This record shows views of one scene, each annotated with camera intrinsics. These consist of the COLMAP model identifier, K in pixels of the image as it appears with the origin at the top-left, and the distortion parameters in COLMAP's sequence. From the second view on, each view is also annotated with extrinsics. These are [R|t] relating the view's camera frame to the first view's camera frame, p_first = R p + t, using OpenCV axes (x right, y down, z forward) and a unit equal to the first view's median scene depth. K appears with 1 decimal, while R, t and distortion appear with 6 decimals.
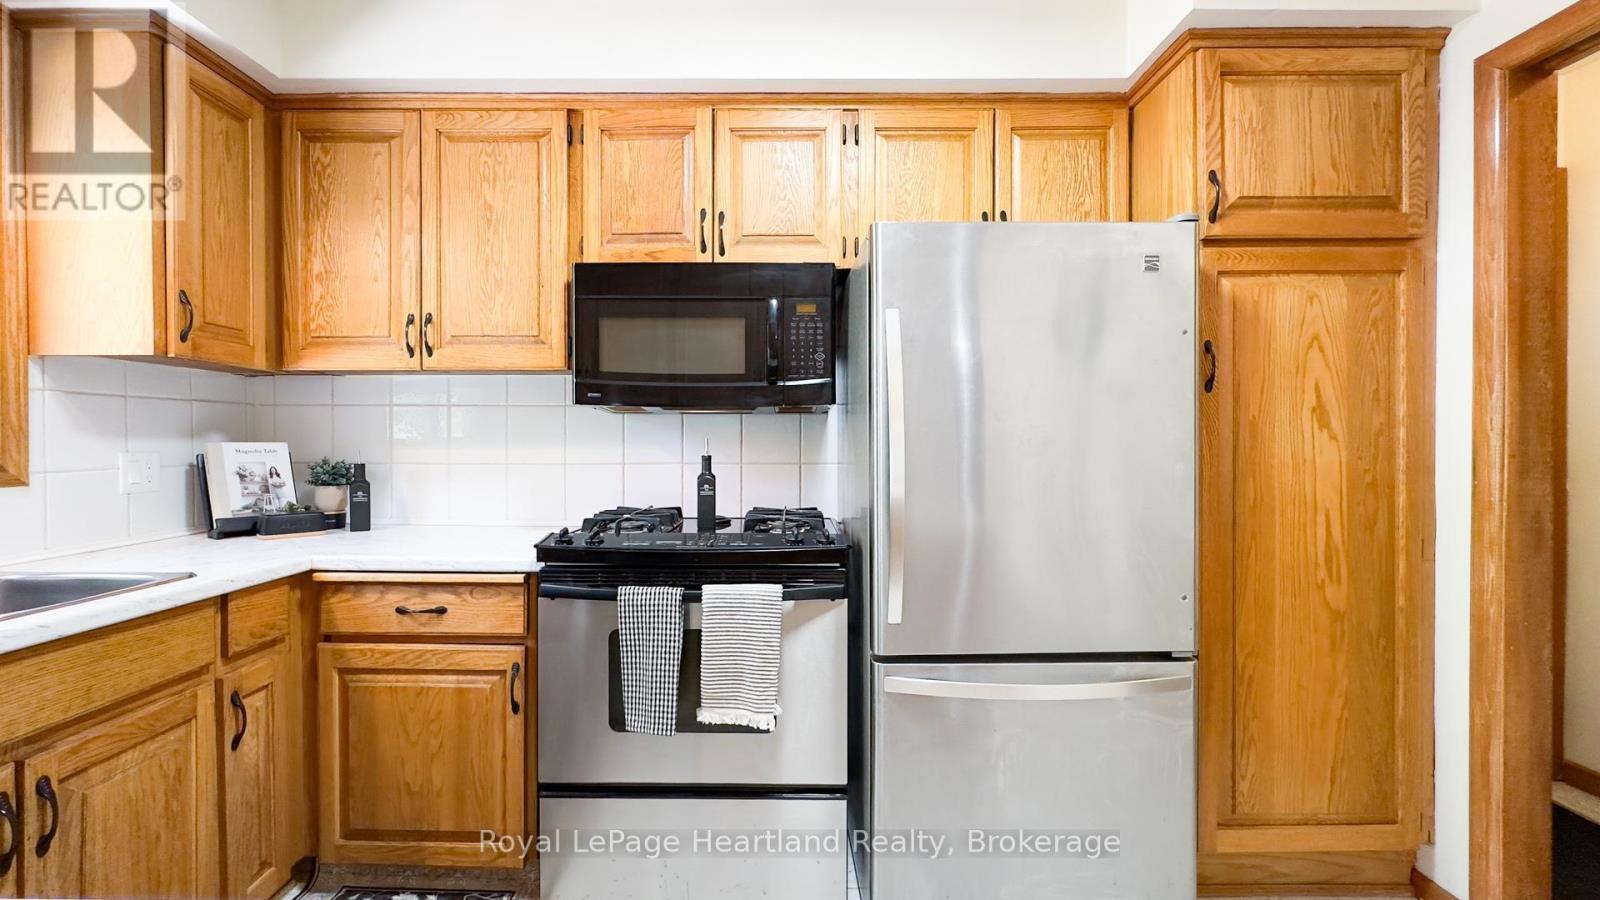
lens RADIAL K [[665.9, 0, 800.0], [0, 665.9, 450.0], [0, 0, 1]] dist [-0.000981, -0.000085]
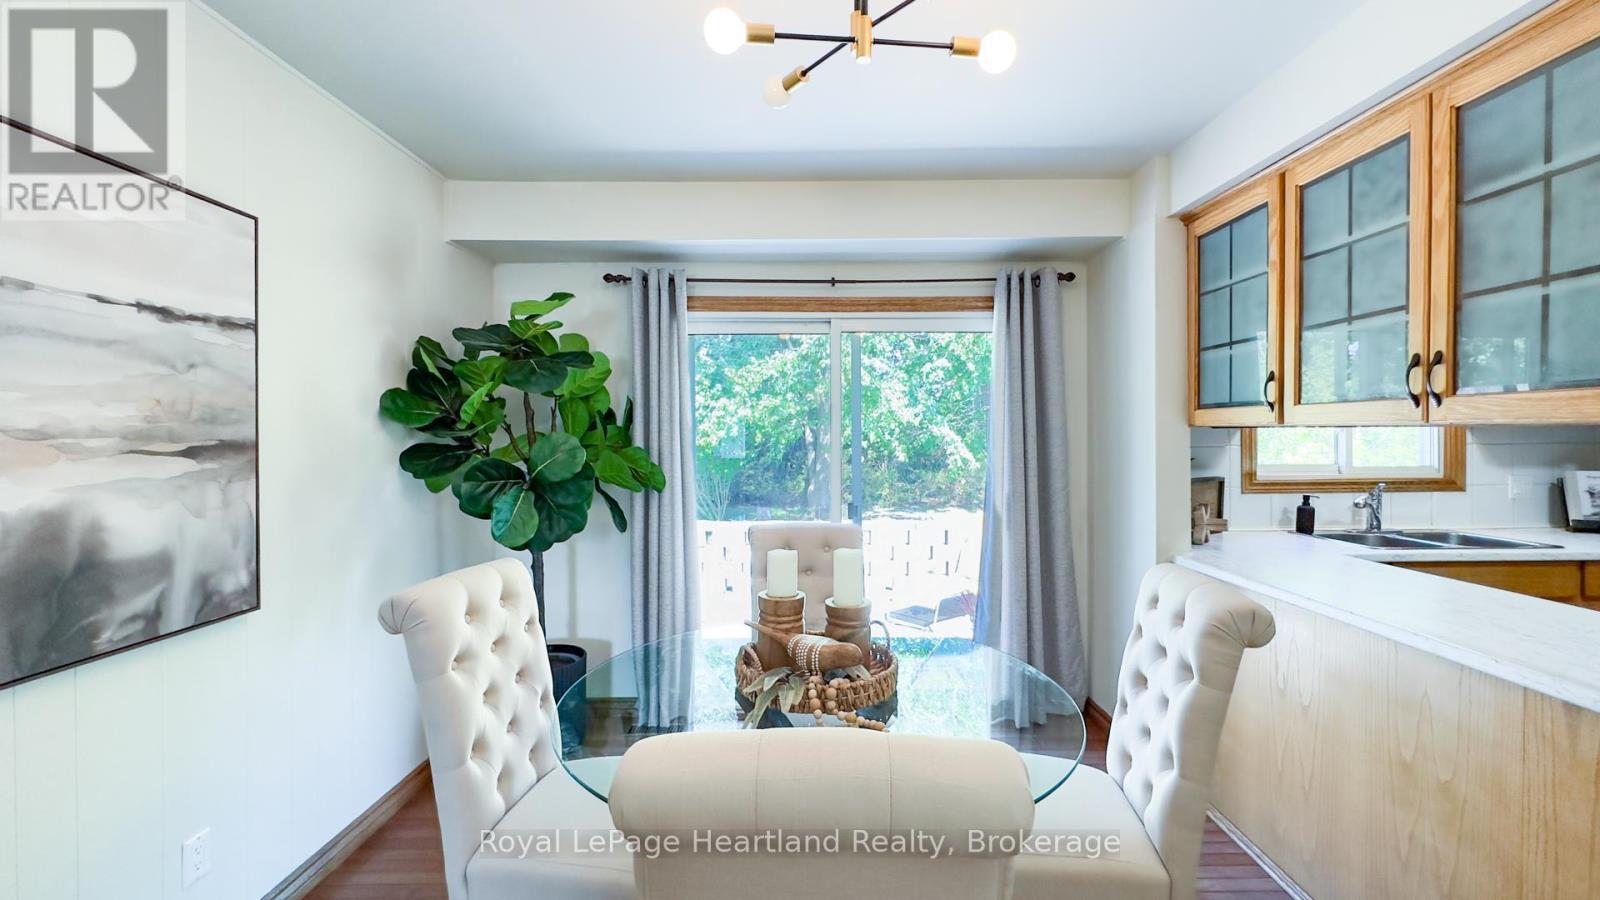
lens RADIAL K [[641.7, 0, 805.0], [0, 641.7, 440.4], [0, 0, 1]] dist [0.000870, 0.000406]
pose [[0.002787, 0.006351, -0.999976, 0.811248], [-0.012146, 0.999906, 0.006317, -0.090707], [0.999922, 0.012128, 0.002863, -1.042033]]
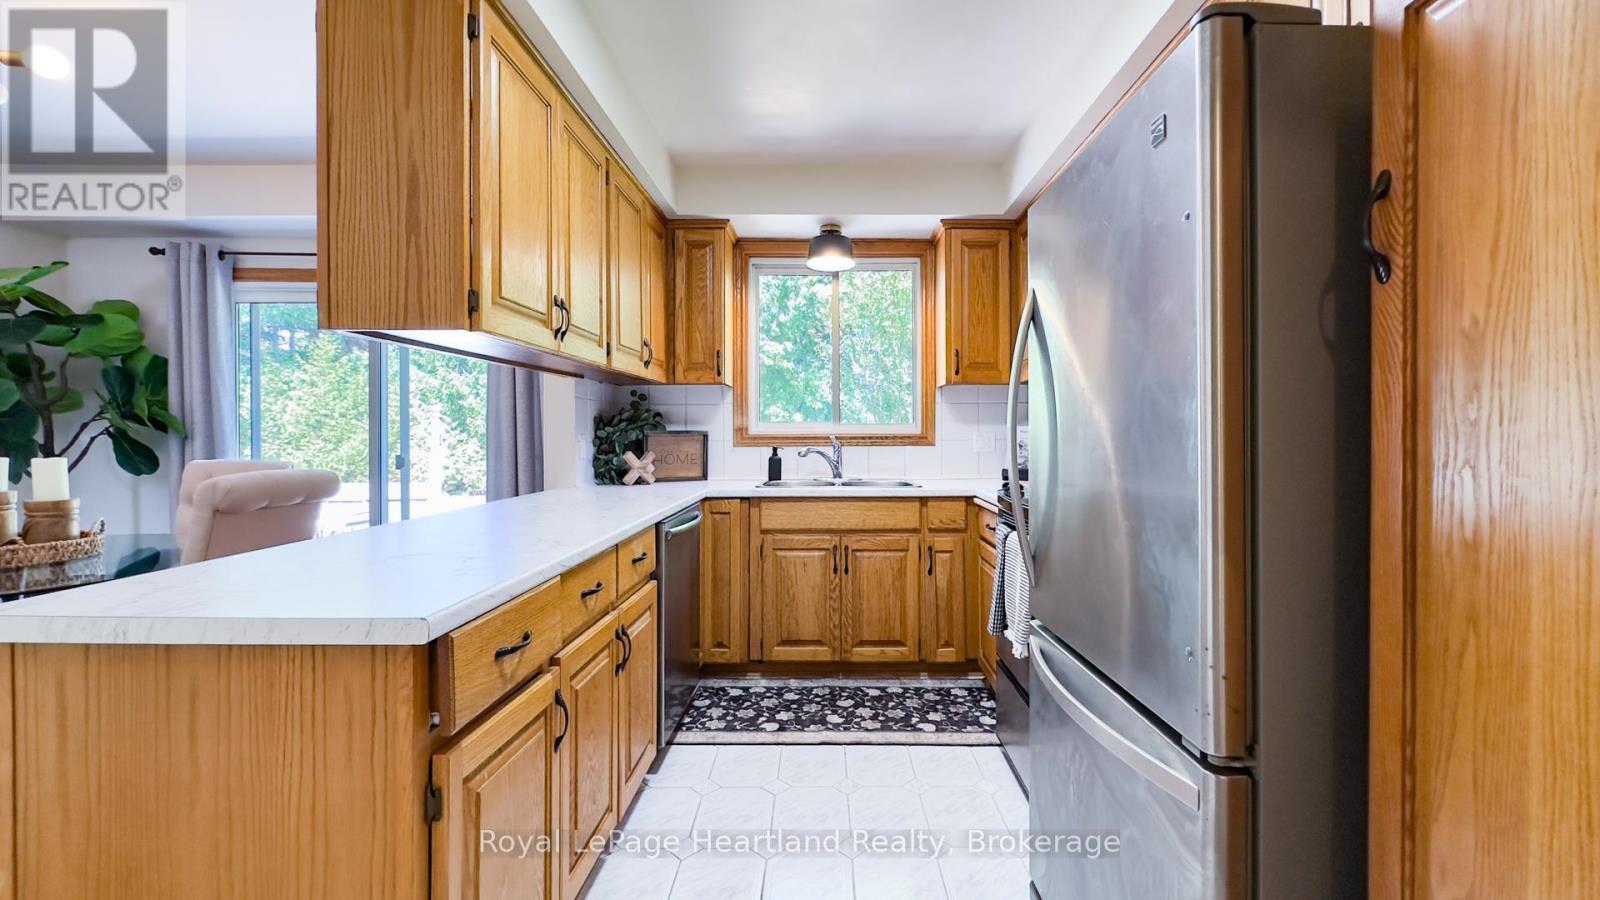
lens RADIAL K [[649.6, 0, 806.5], [0, 649.6, 450.4], [0, 0, 1]] dist [-0.000439, 0.000030]
pose [[-0.013638, 0.023049, -0.999641, 1.053831], [-0.016889, 0.999586, 0.023279, 0.025813], [0.999764, 0.017200, -0.013243, 0.590924]]
